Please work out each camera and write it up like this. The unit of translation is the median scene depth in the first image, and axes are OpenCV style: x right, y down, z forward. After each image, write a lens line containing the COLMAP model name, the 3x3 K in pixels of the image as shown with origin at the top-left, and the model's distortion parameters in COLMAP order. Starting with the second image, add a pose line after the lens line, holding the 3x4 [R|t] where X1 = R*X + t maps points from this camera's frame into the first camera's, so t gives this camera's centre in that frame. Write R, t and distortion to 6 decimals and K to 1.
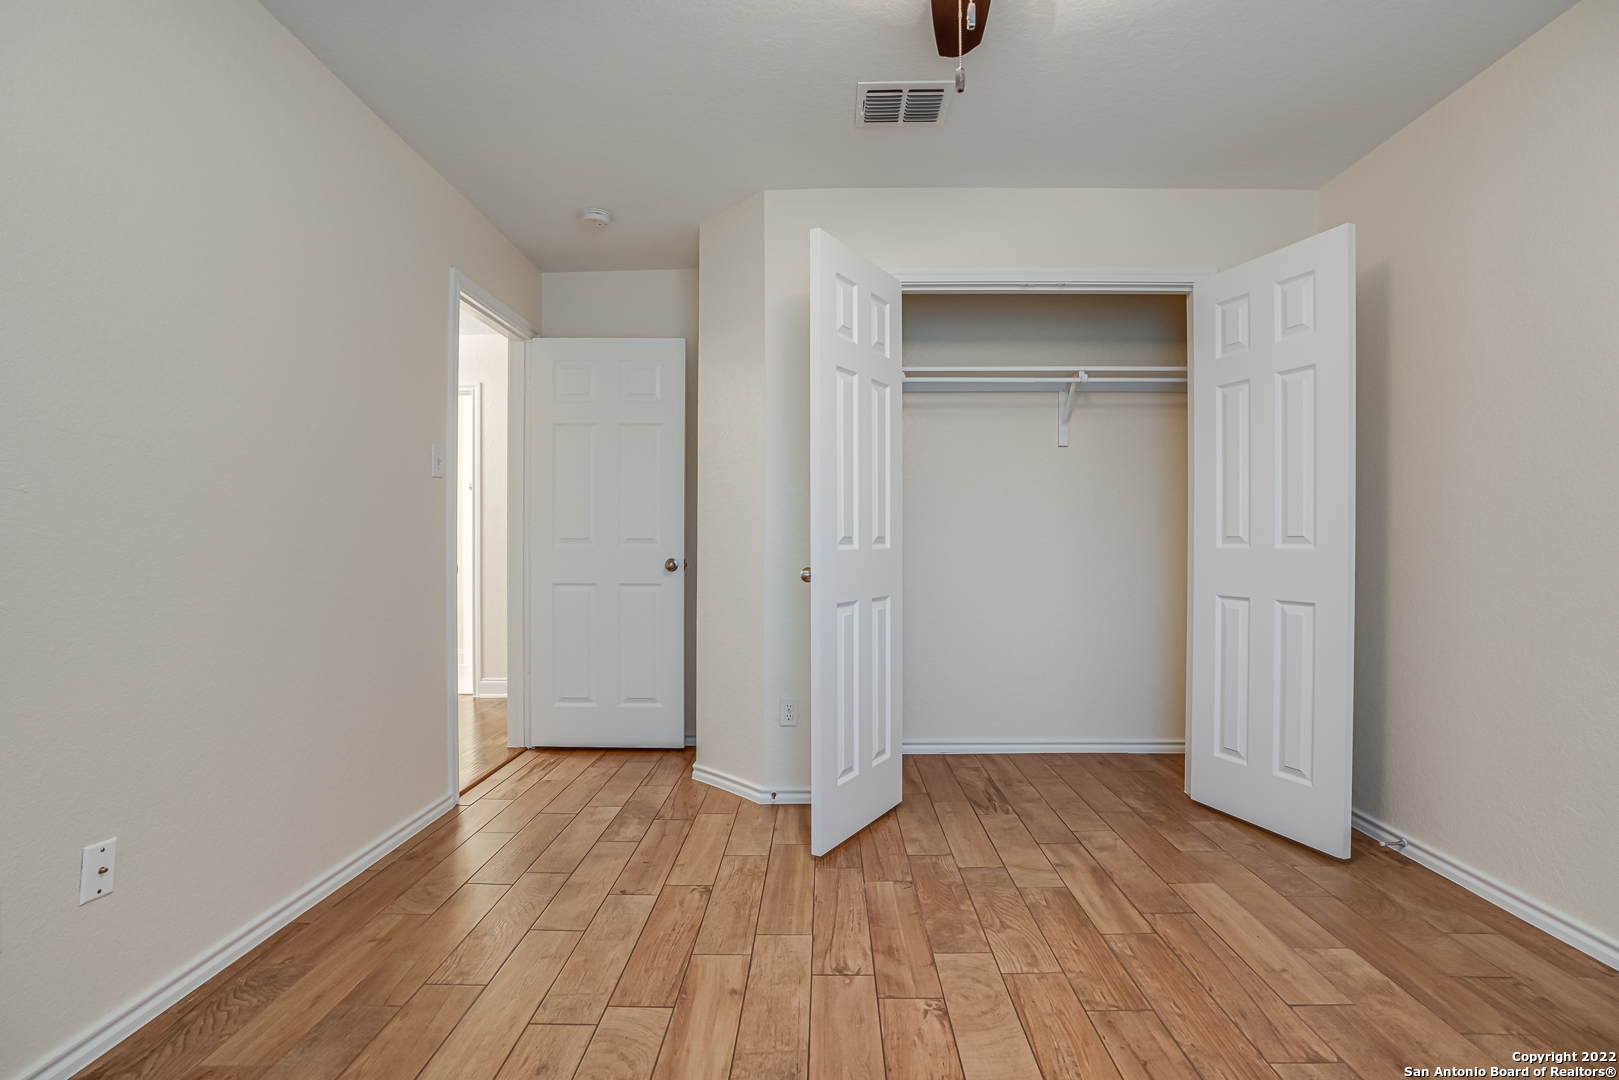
lens RADIAL K [[785.6, 0, 804.9], [0, 785.6, 548.6], [0, 0, 1]] dist [-0.058193, 0.028802]
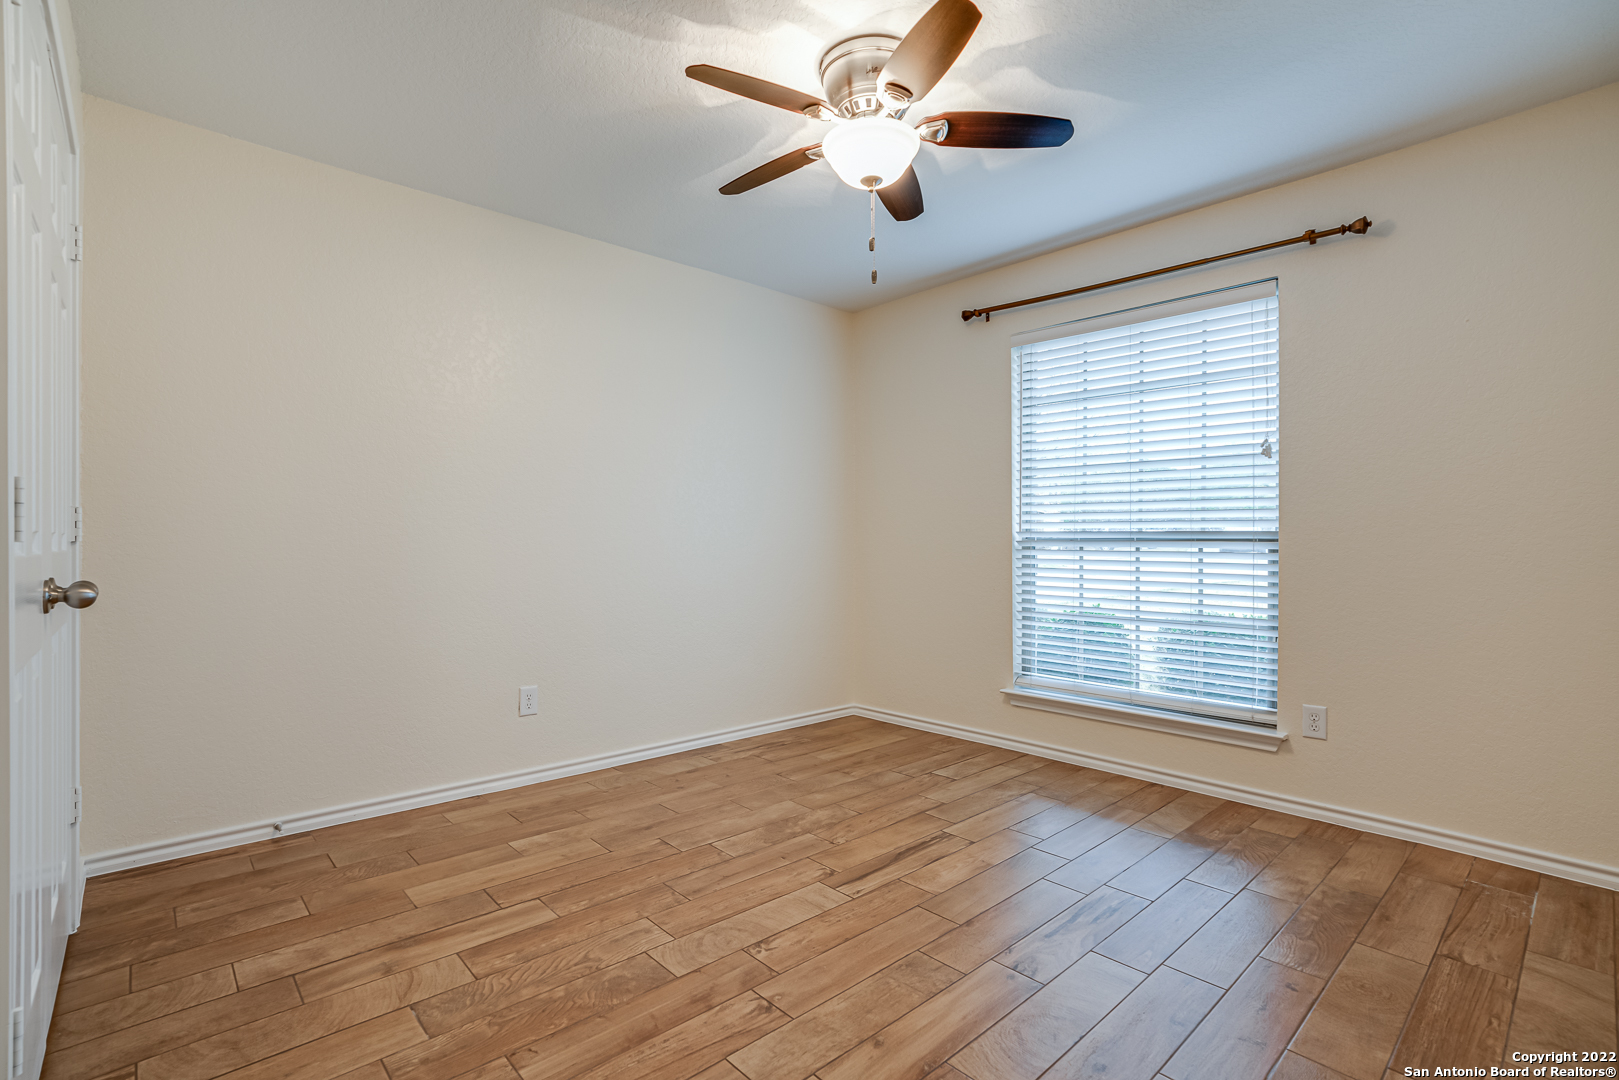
lens RADIAL K [[785.6, 0, 804.9], [0, 785.6, 548.6], [0, 0, 1]] dist [-0.058193, 0.028802]
pose [[-0.715845, -0.004883, 0.698243, -0.585125], [0.004210, 0.999927, 0.011309, -0.010824], [-0.698247, 0.011035, -0.715772, 1.516850]]
